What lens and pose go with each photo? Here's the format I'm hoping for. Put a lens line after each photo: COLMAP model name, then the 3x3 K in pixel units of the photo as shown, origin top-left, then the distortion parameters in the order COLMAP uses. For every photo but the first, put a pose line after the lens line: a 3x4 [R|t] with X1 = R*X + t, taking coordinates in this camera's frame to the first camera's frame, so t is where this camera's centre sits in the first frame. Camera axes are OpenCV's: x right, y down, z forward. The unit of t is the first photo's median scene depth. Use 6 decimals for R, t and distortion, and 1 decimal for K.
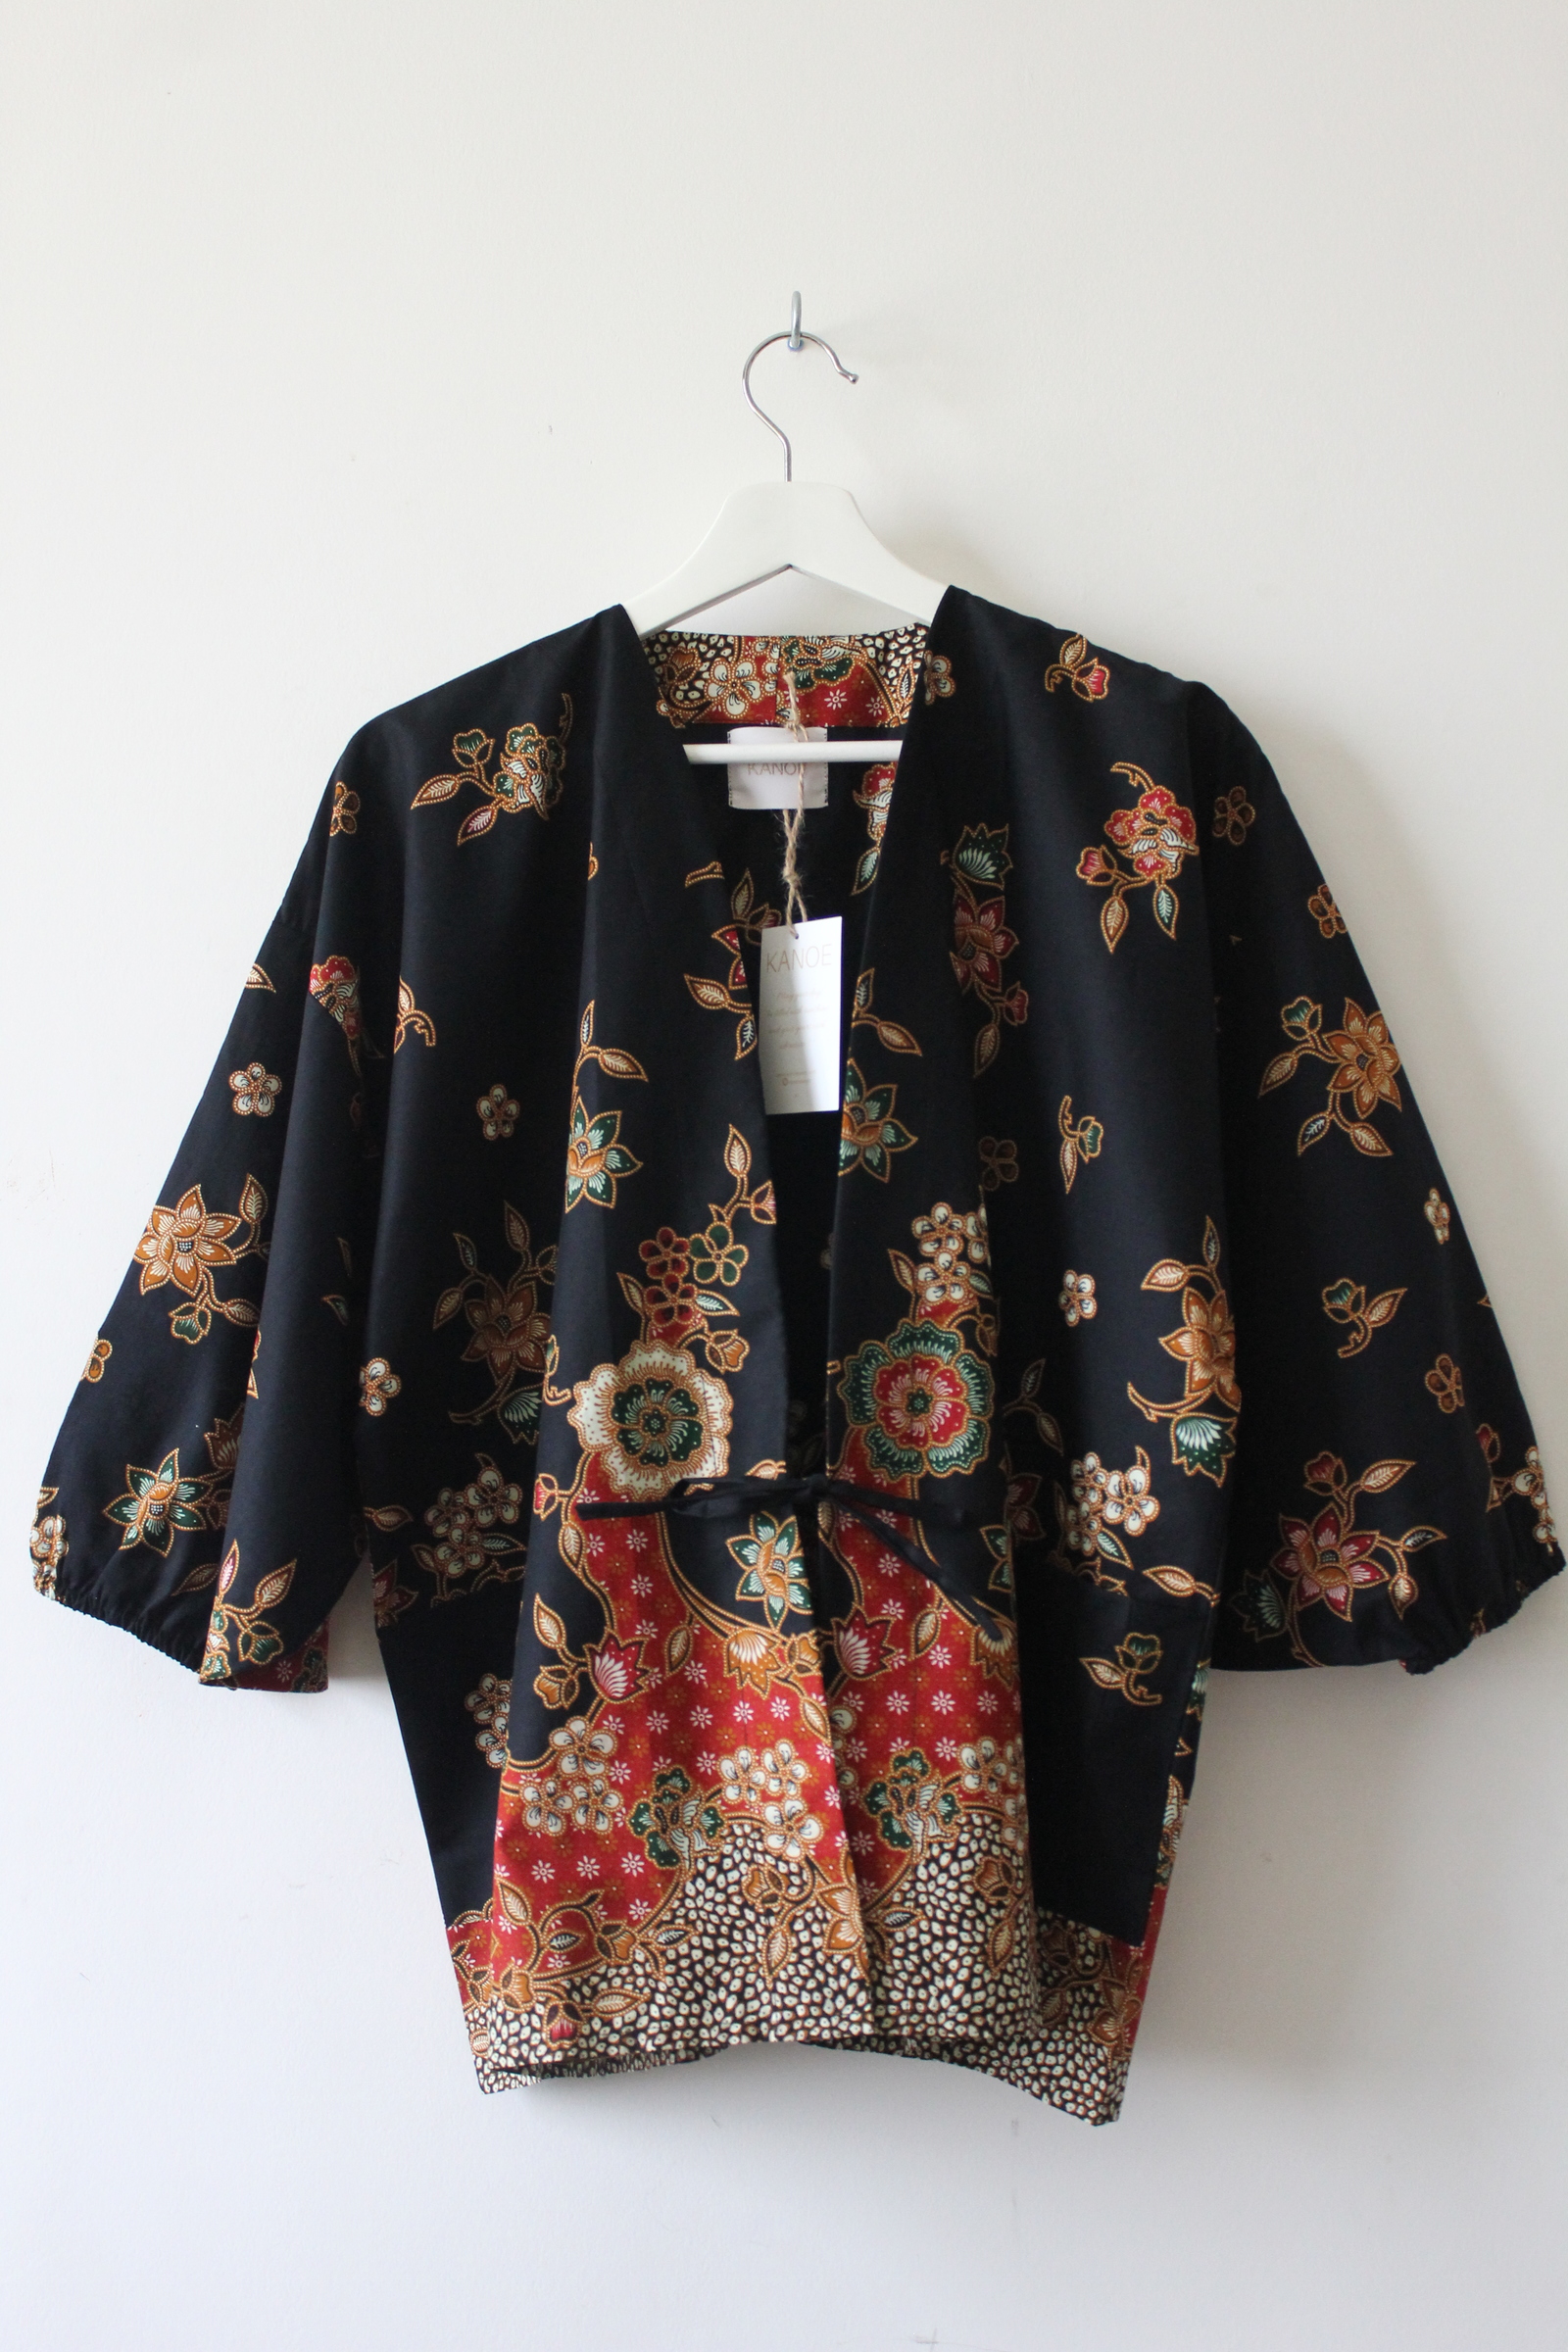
lens RADIAL K [[2659.7, 0, 784.1], [0, 2659.7, 1145.4], [0, 0, 1]] dist [-0.103775, 0.052757]
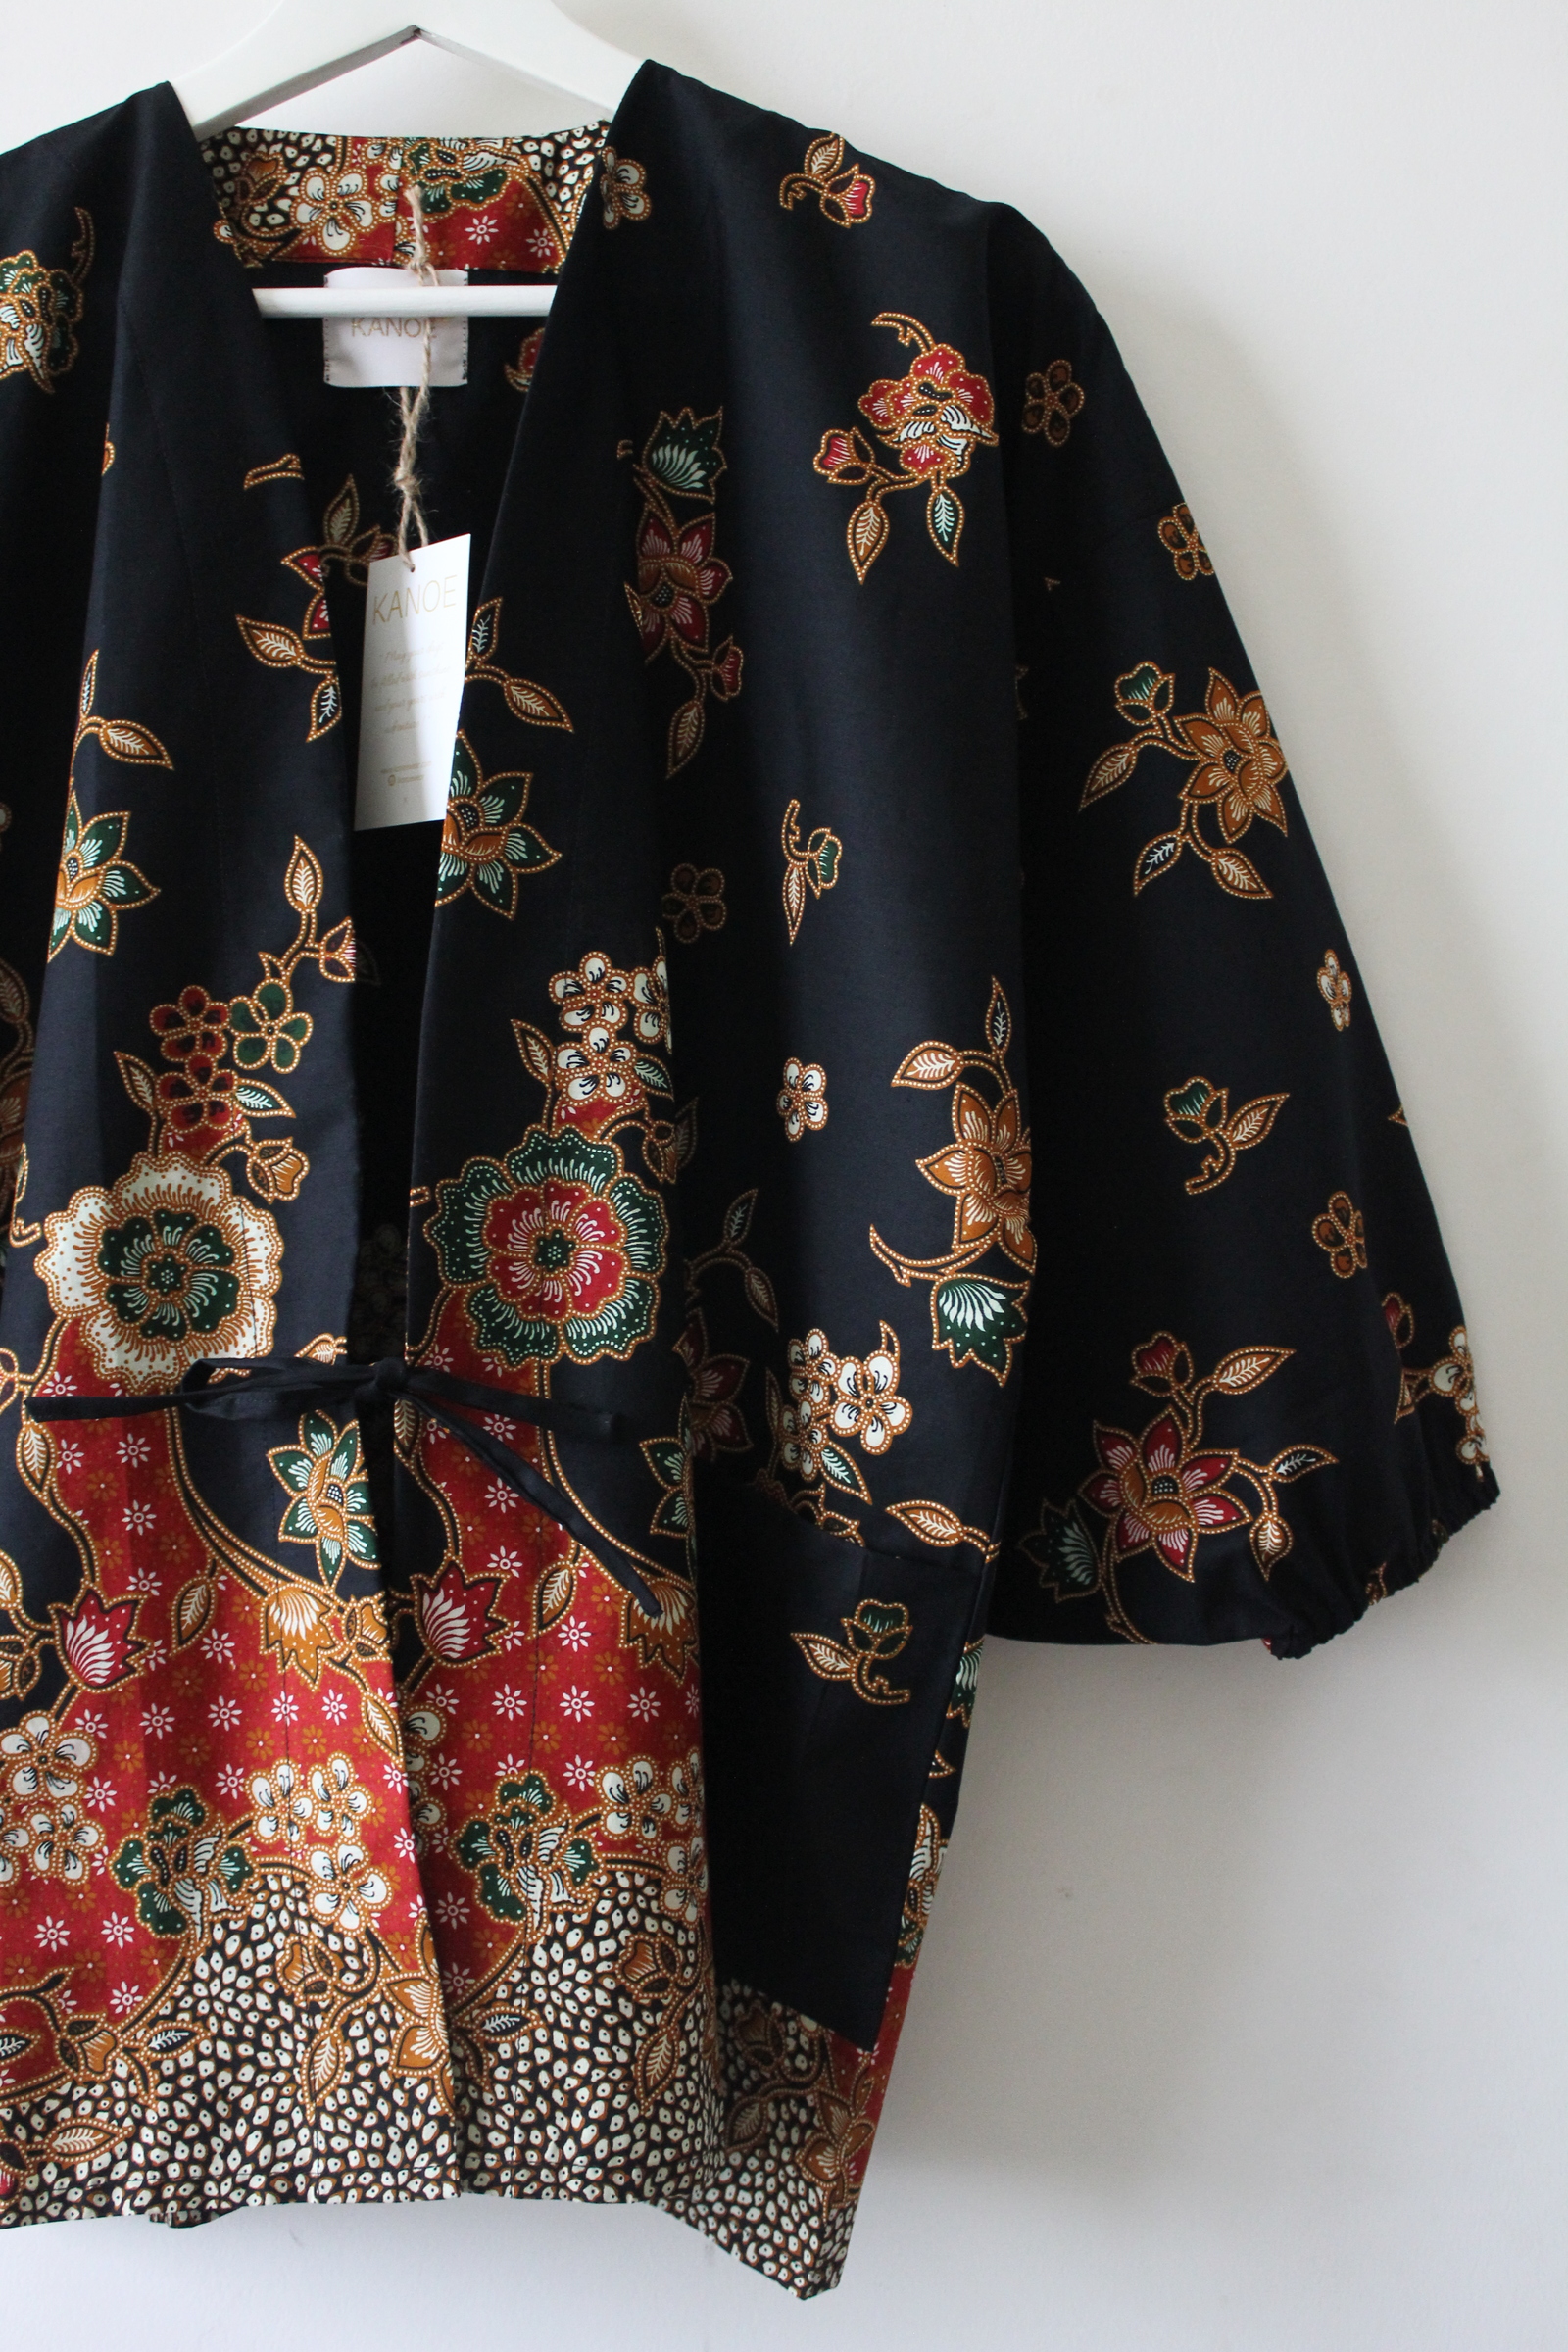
lens RADIAL K [[2402.8, 0, 784.0], [0, 2402.8, 1176.0], [0, 0, 1]] dist [-0.130926, 0.147051]
pose [[0.999243, 0.014337, 0.036172, 0.085647], [-0.017012, 0.997057, 0.074758, 0.031943], [-0.034994, -0.075317, 0.996545, 0.398642]]
